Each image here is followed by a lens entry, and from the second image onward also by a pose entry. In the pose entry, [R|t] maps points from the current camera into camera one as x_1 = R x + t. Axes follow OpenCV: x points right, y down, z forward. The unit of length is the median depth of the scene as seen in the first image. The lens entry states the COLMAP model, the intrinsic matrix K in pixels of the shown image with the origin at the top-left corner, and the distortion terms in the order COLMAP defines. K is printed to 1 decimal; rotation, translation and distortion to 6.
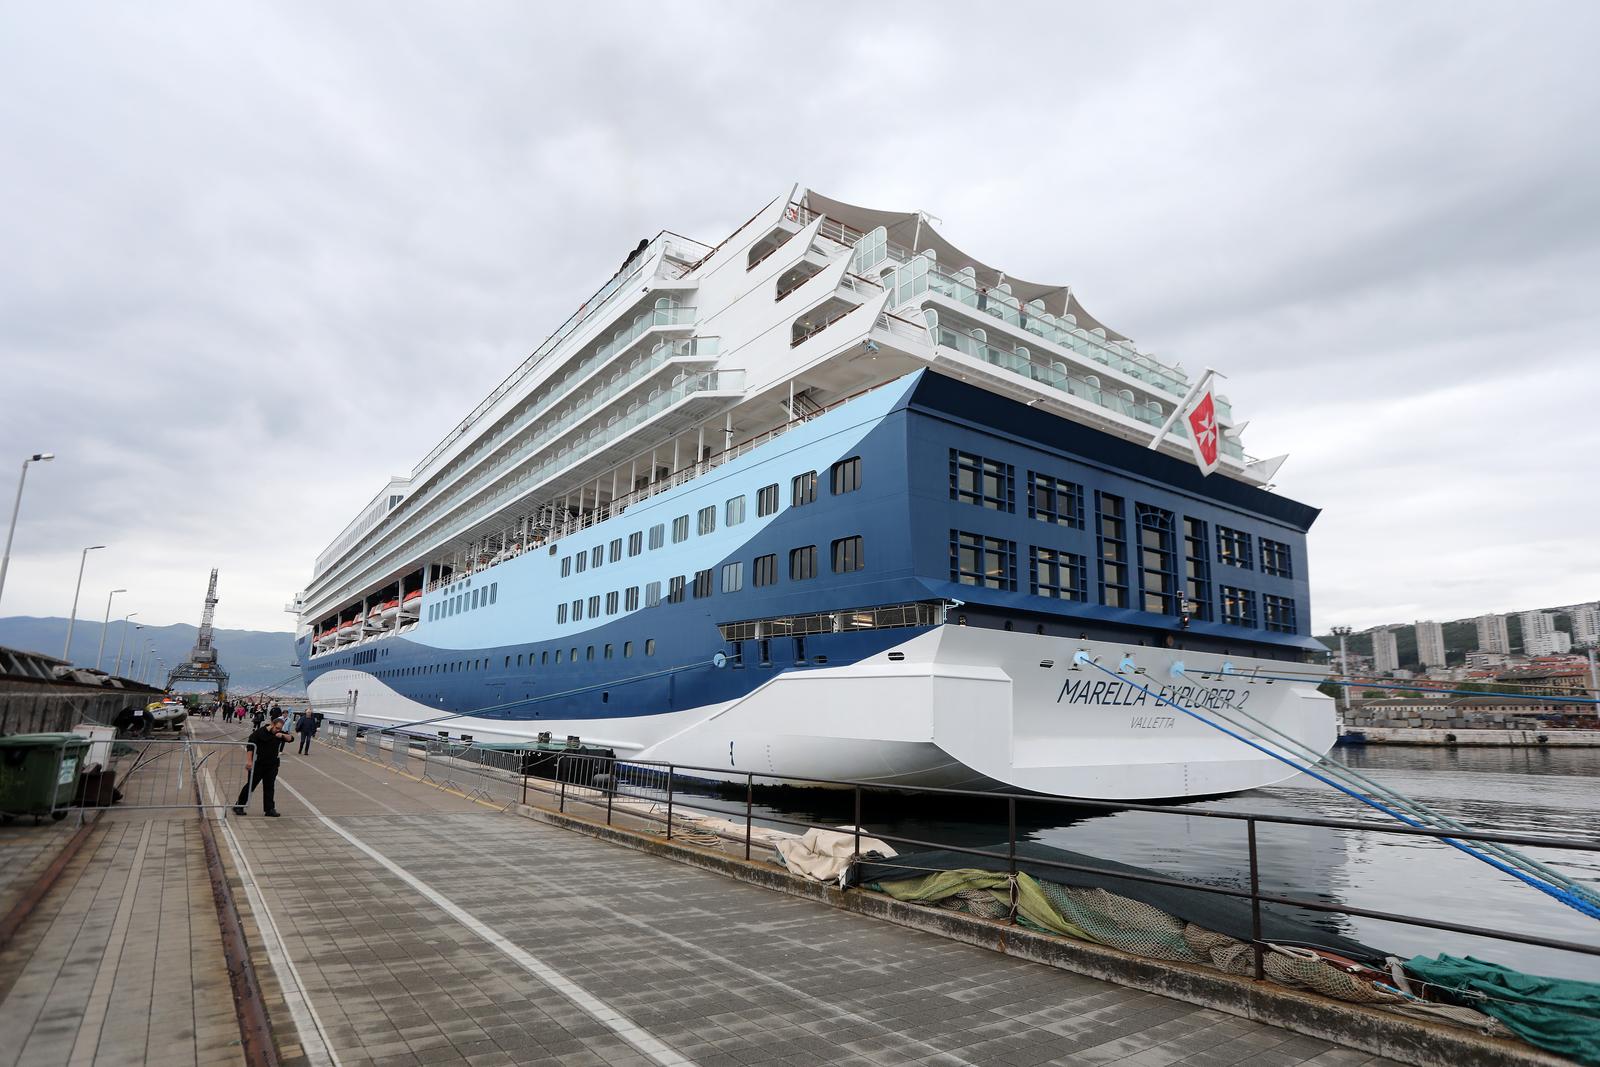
lens RADIAL K [[855.0, 0, 807.1], [0, 855.0, 545.8], [0, 0, 1]] dist [-0.024376, -0.000554]
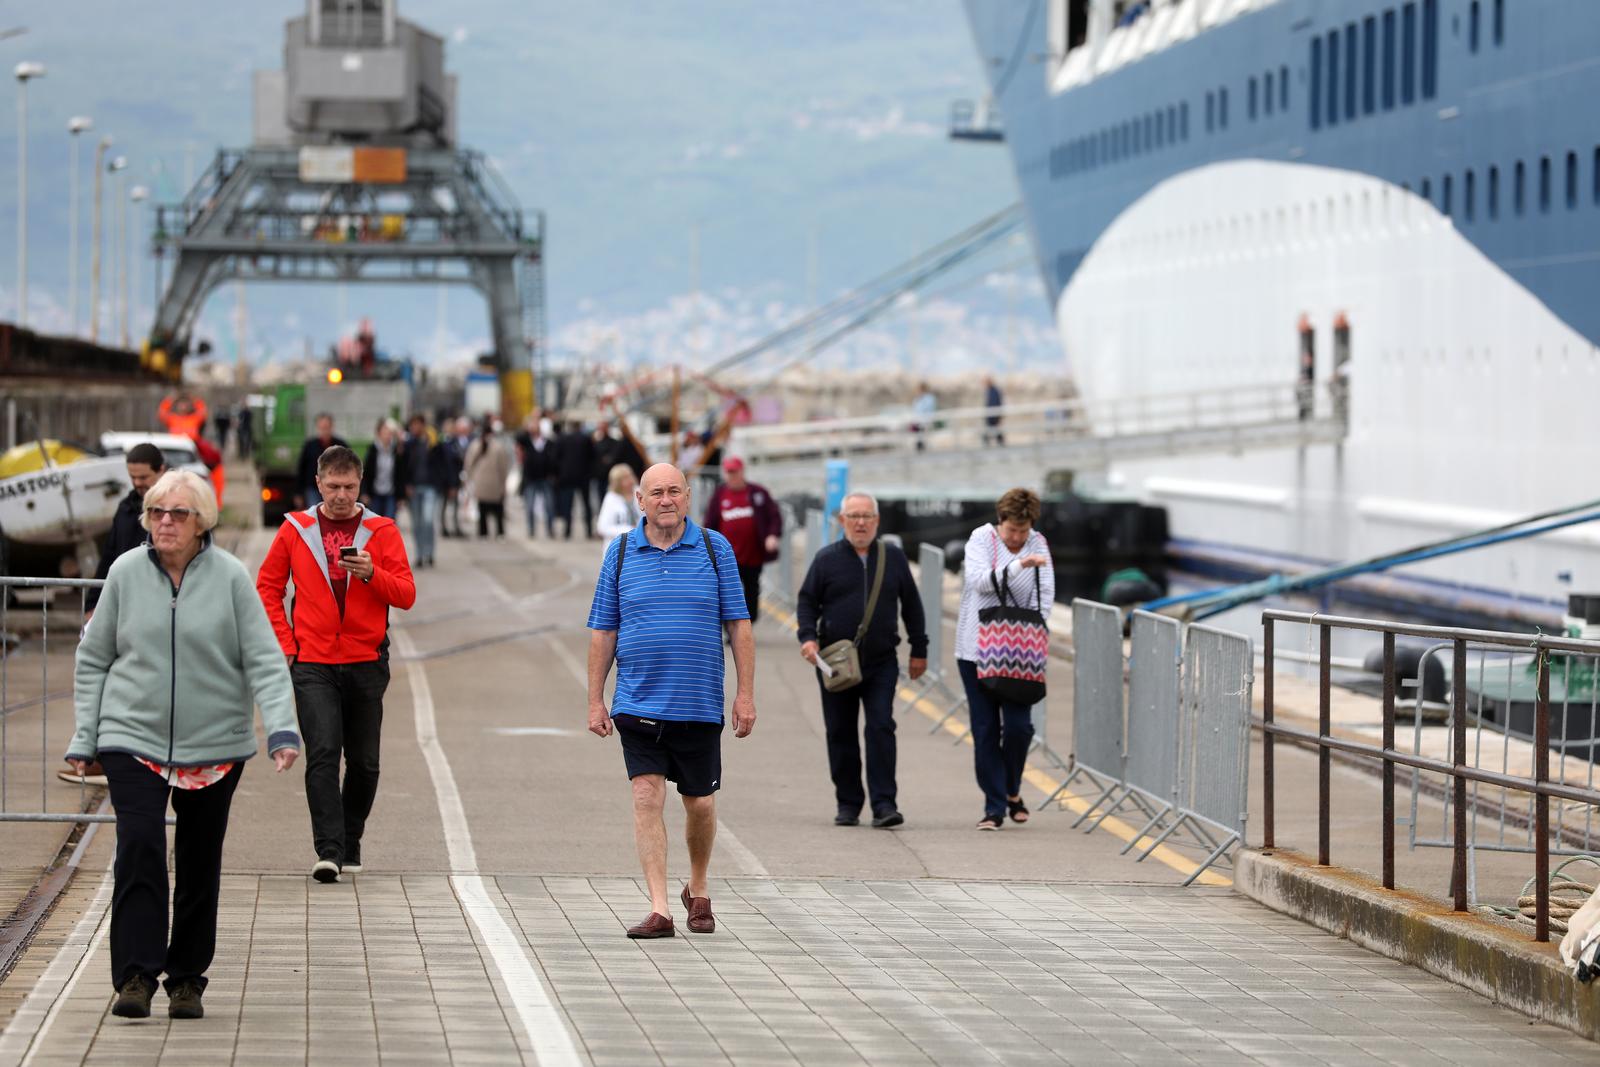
lens RADIAL K [[8539.7, 0, 806.9], [0, 8539.7, 529.6], [0, 0, 1]] dist [1.191227, 0.000000]
pose [[0.839899, -0.007636, -0.542689, 0.116164], [0.114989, 0.979706, 0.164178, -0.023388], [0.530421, -0.200296, 0.823732, -0.131578]]
